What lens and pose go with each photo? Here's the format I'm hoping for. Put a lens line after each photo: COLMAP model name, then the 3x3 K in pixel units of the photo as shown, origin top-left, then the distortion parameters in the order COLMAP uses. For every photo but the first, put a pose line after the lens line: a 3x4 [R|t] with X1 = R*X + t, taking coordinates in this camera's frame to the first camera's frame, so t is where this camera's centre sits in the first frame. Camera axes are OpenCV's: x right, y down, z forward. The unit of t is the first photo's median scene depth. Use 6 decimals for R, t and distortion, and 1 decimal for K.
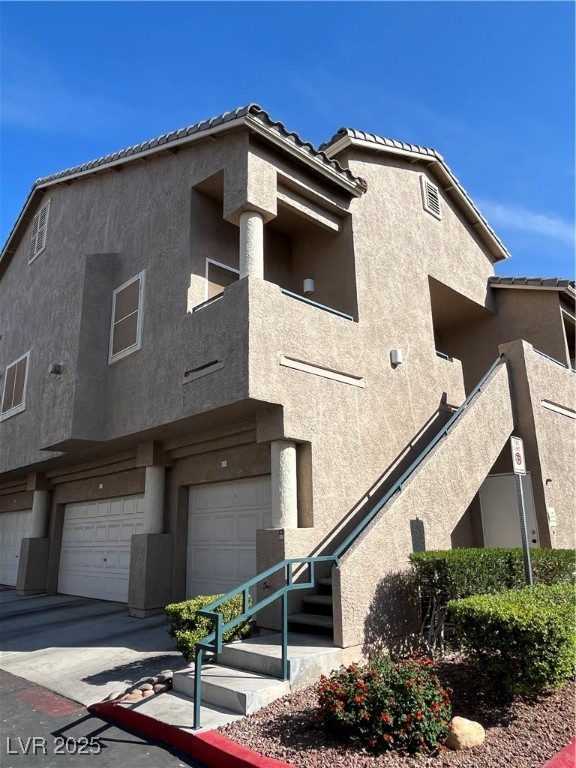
lens RADIAL K [[535.5, 0, 288.0], [0, 535.5, 384.0], [0, 0, 1]] dist [0.003061, 0.000710]
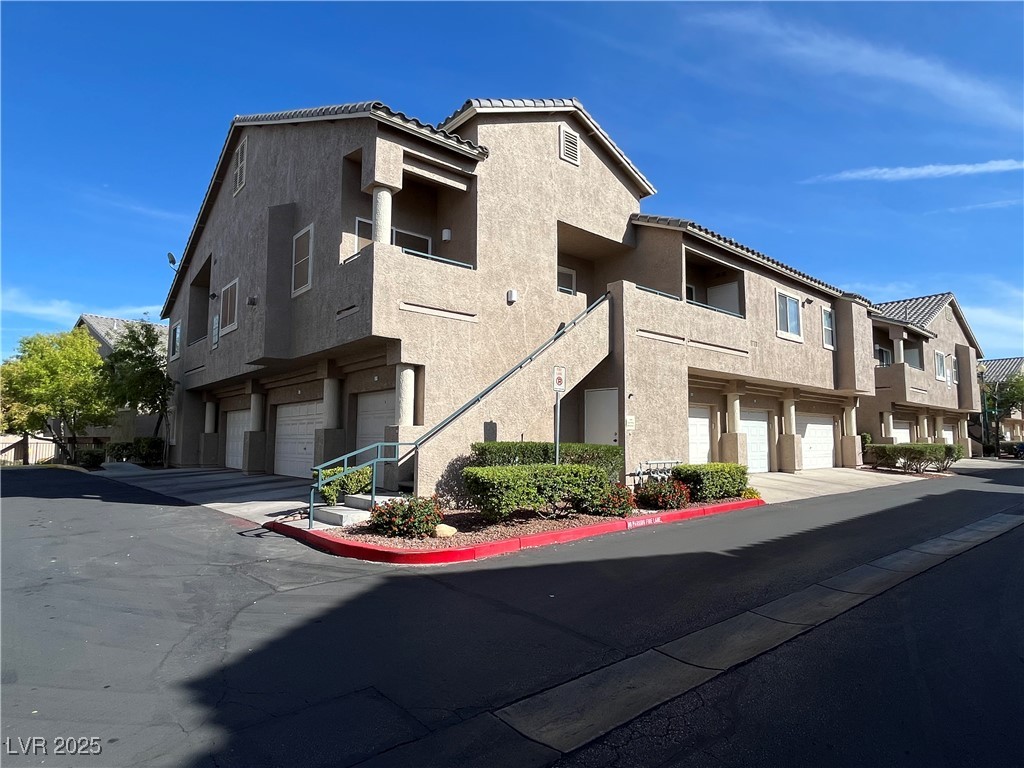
lens RADIAL K [[581.7, 0, 512.0], [0, 581.7, 384.0], [0, 0, 1]] dist [0.007210, 0.000048]
pose [[0.997841, 0.017306, -0.063358, 0.299374], [-0.005730, 0.983921, 0.178510, -0.093384], [0.065429, -0.177762, 0.981896, -0.382047]]
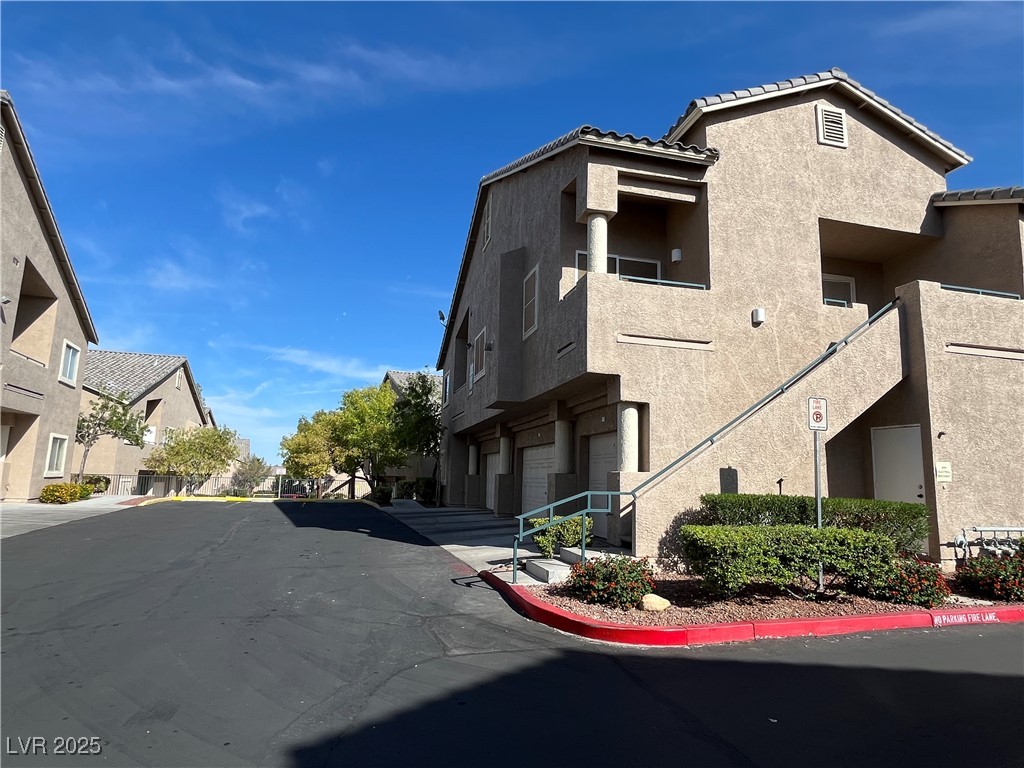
lens RADIAL K [[599.4, 0, 512.0], [0, 599.4, 384.0], [0, 0, 1]] dist [0.004584, -0.002402]
pose [[0.865211, -0.036518, -0.500076, 0.375273], [0.093862, 0.991510, 0.089991, -0.070675], [0.492544, -0.124799, 0.861293, -0.260200]]
